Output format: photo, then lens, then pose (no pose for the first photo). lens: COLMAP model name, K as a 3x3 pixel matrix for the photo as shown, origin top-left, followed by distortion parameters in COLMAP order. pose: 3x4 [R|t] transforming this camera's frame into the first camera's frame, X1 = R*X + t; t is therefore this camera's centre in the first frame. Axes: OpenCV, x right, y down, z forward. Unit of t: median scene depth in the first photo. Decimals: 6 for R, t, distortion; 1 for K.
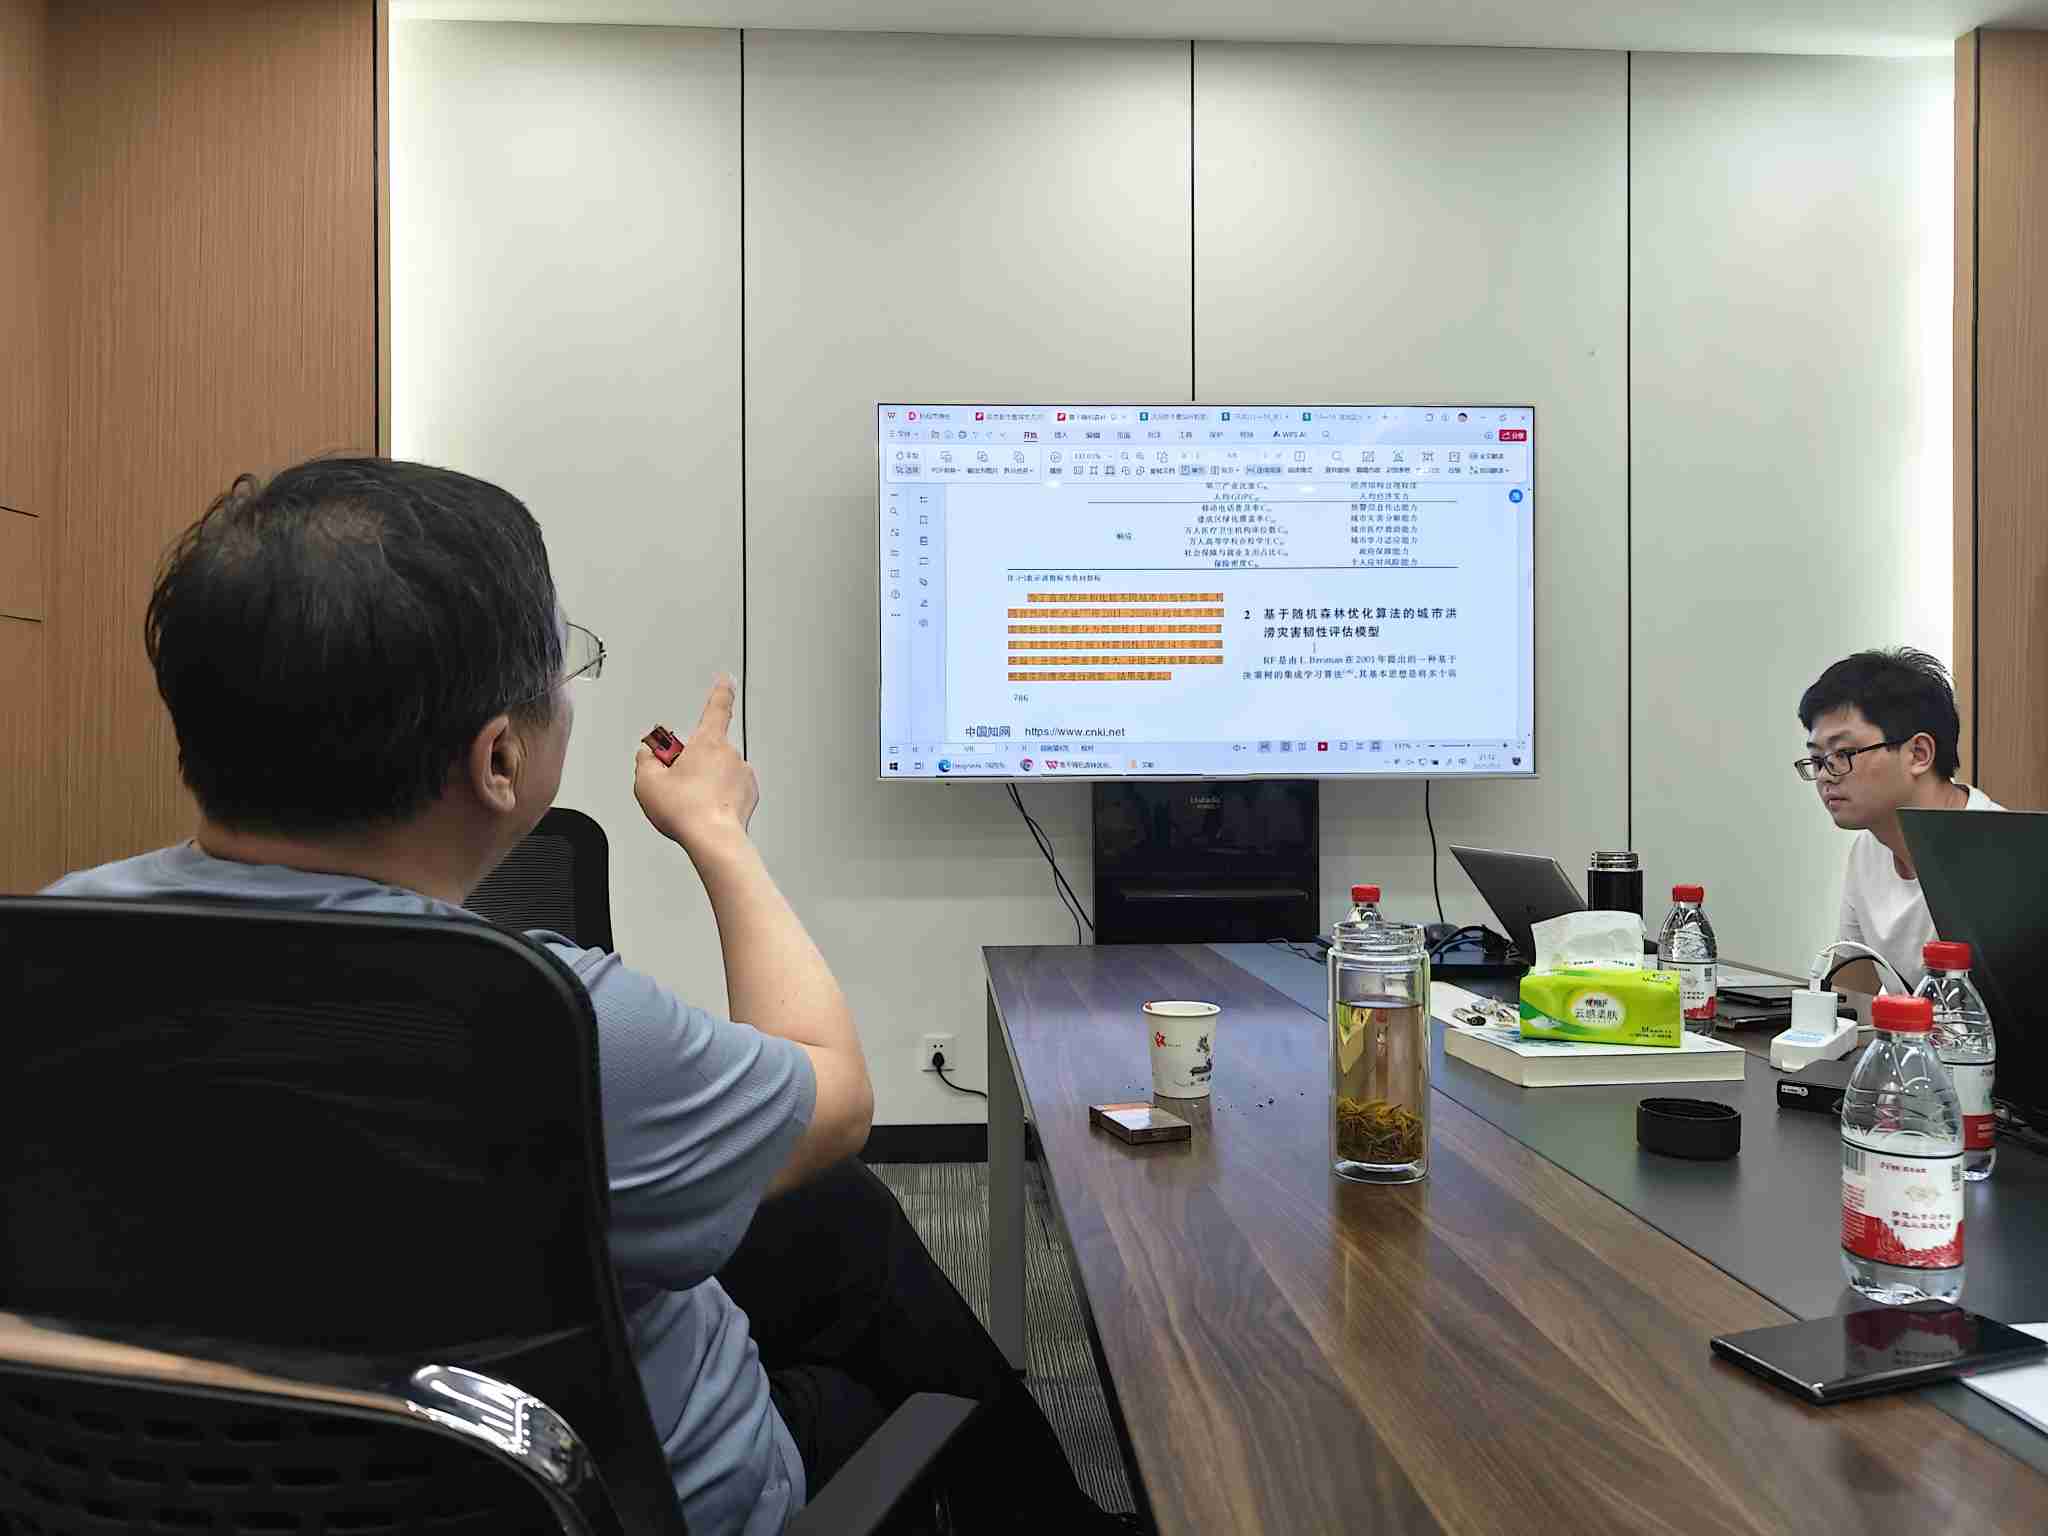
lens RADIAL K [[1462.8, 0, 997.8], [0, 1462.8, 767.8], [0, 0, 1]] dist [0.024579, -0.030460]
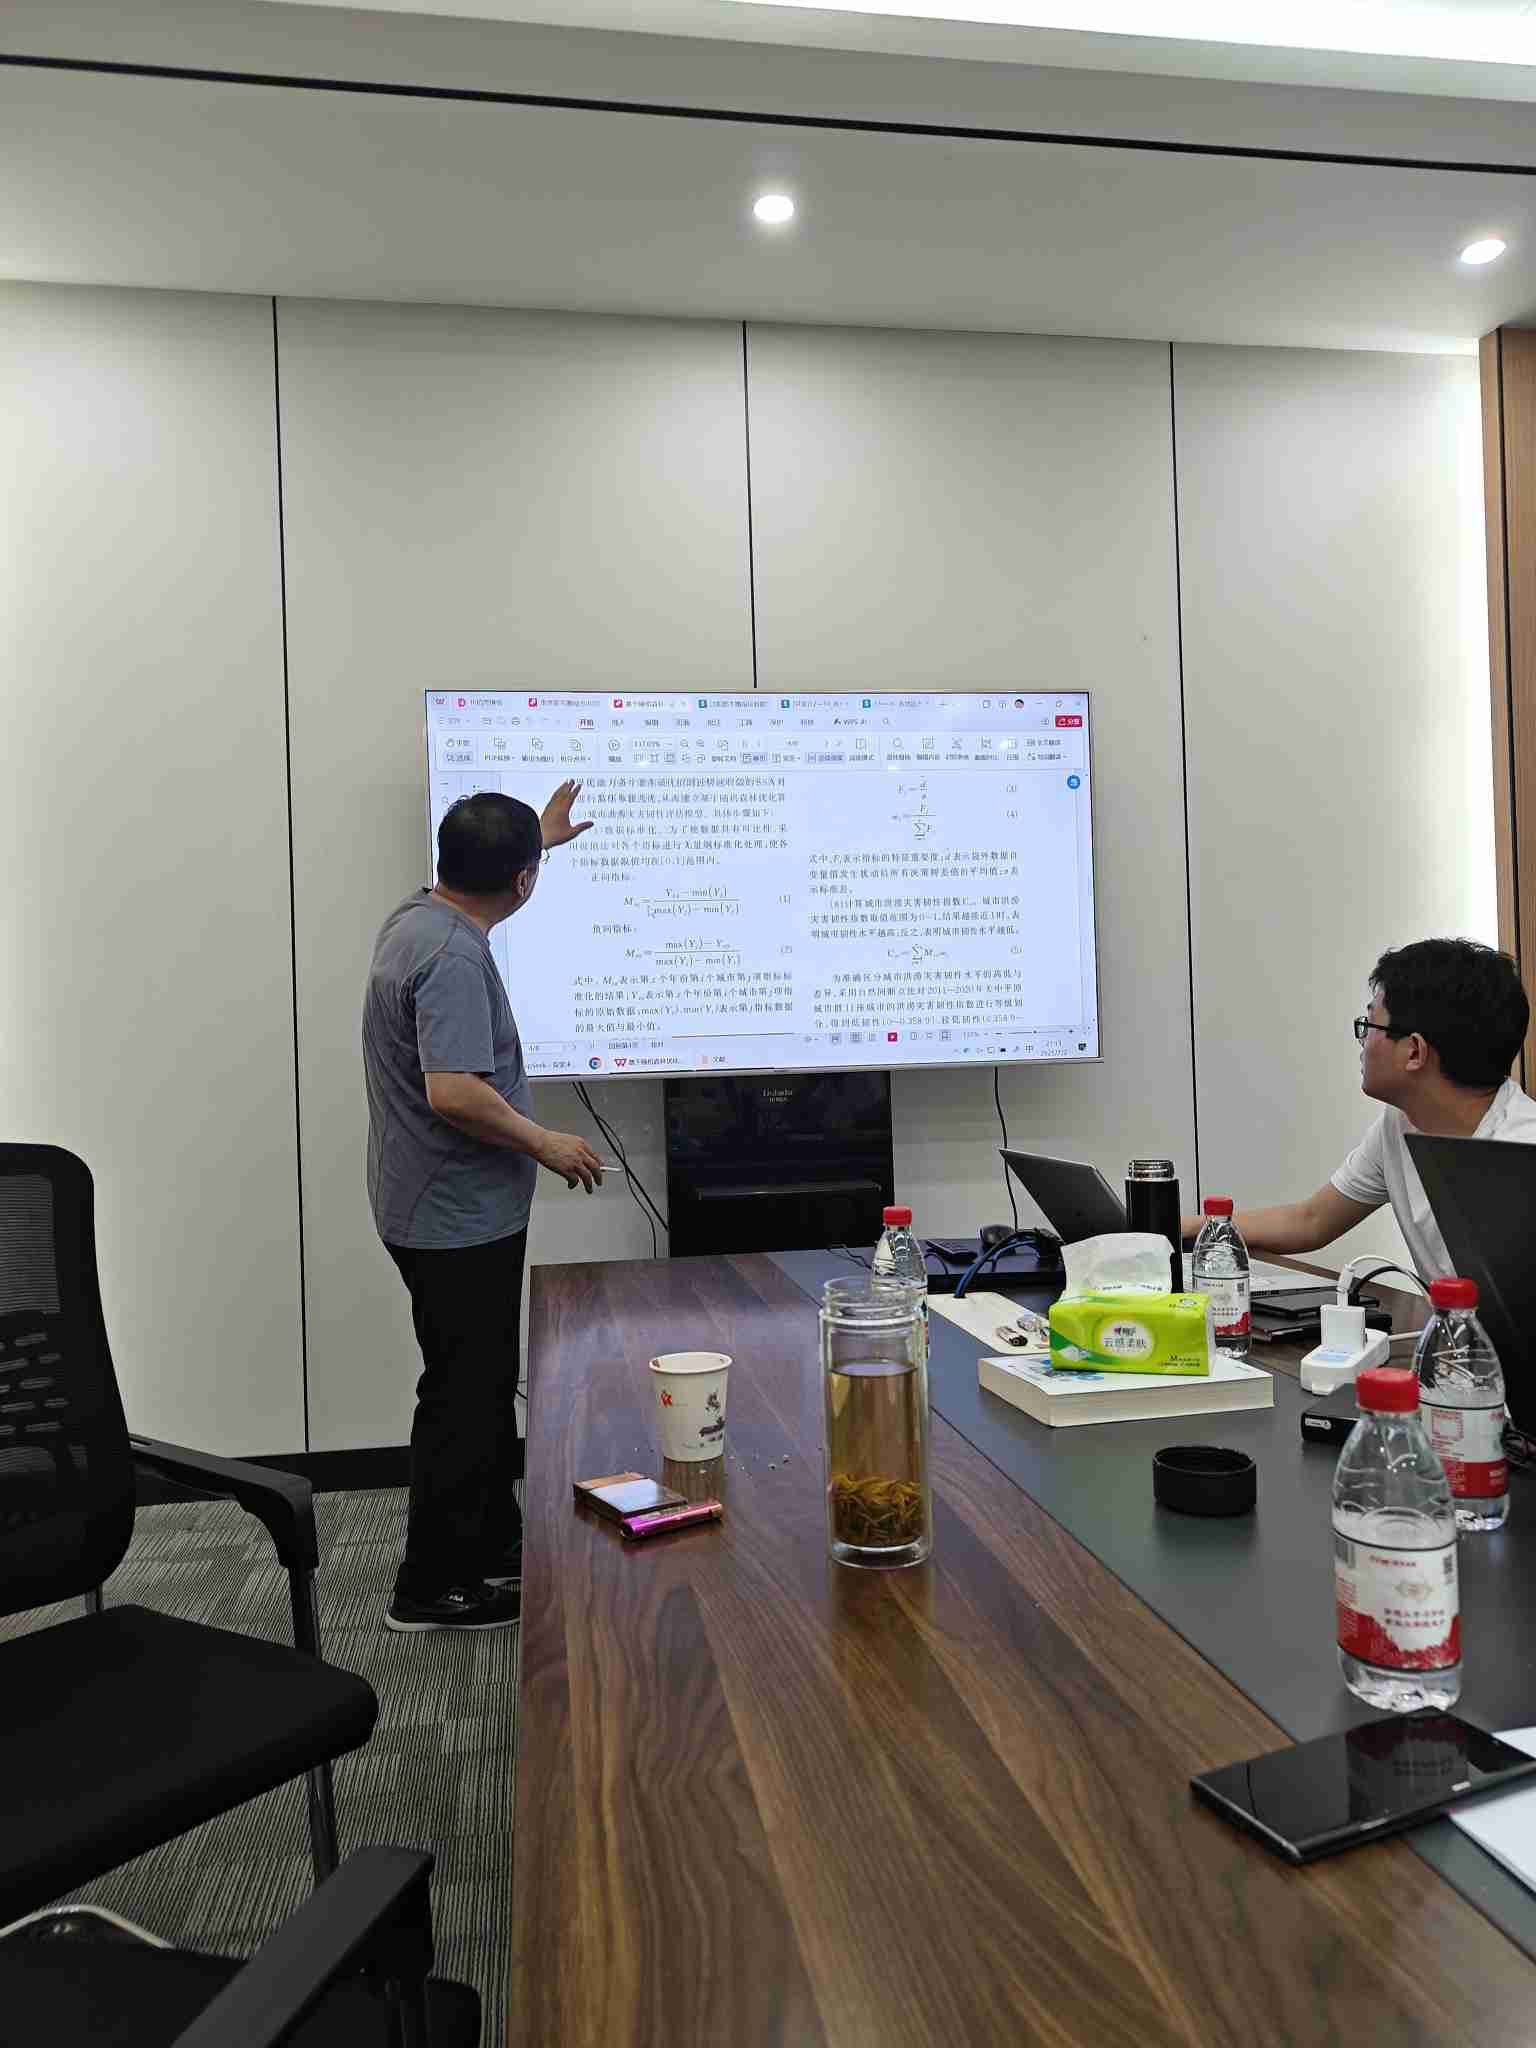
lens RADIAL K [[1456.8, 0, 763.9], [0, 1456.8, 1030.2], [0, 0, 1]] dist [0.003711, 0.001140]
pose [[0.994319, -0.027221, 0.102898, 0.080874], [0.027856, 0.999601, -0.004737, -0.038870], [-0.102728, 0.007576, 0.994681, 0.075510]]
